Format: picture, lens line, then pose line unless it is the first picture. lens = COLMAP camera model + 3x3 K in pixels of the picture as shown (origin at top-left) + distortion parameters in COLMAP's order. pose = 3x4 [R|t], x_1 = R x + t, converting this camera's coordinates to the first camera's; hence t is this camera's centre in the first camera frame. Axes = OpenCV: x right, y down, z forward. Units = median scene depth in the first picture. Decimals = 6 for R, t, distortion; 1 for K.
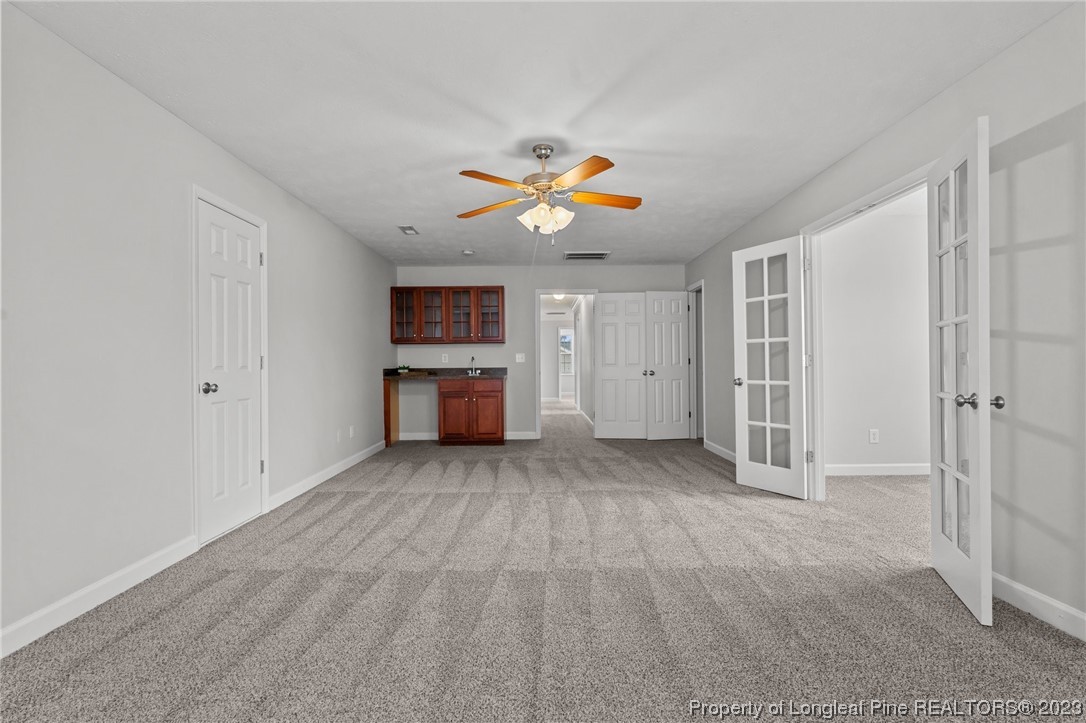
lens RADIAL K [[475.4, 0, 543.9], [0, 475.4, 360.2], [0, 0, 1]] dist [-0.013447, 0.003926]
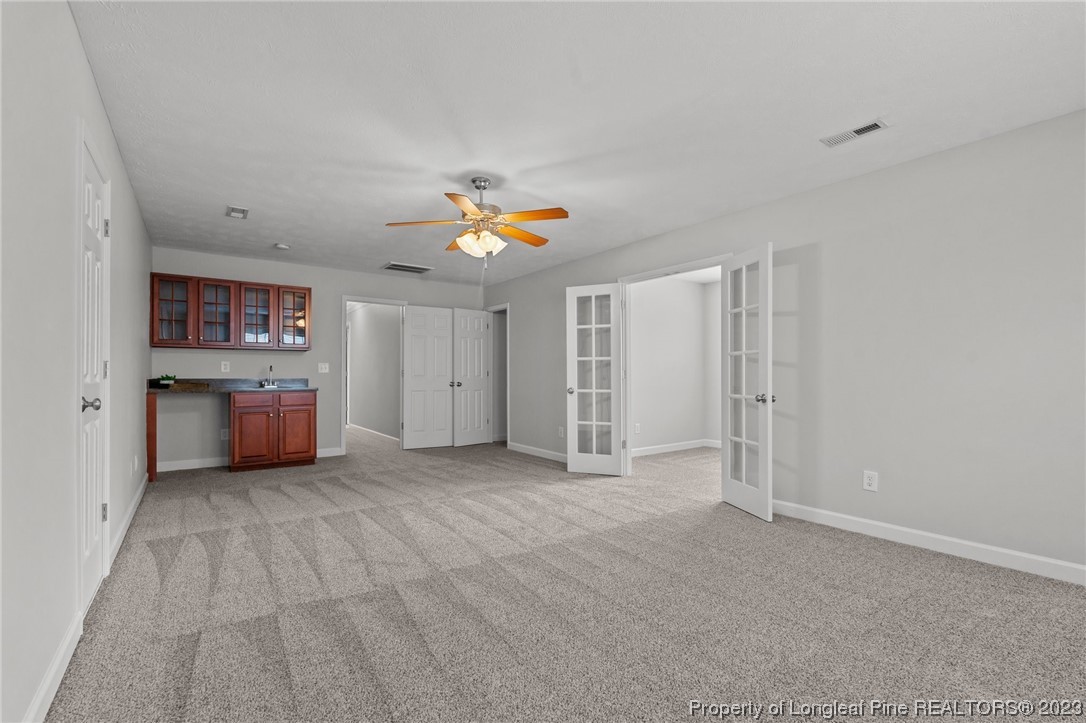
lens RADIAL K [[475.4, 0, 549.8], [0, 475.4, 370.0], [0, 0, 1]] dist [-0.013447, 0.003926]
pose [[0.811288, 0.015089, 0.584452, -0.419577], [-0.012620, 0.999886, -0.008297, 0.001963], [-0.584511, -0.000645, 0.811386, 0.006927]]
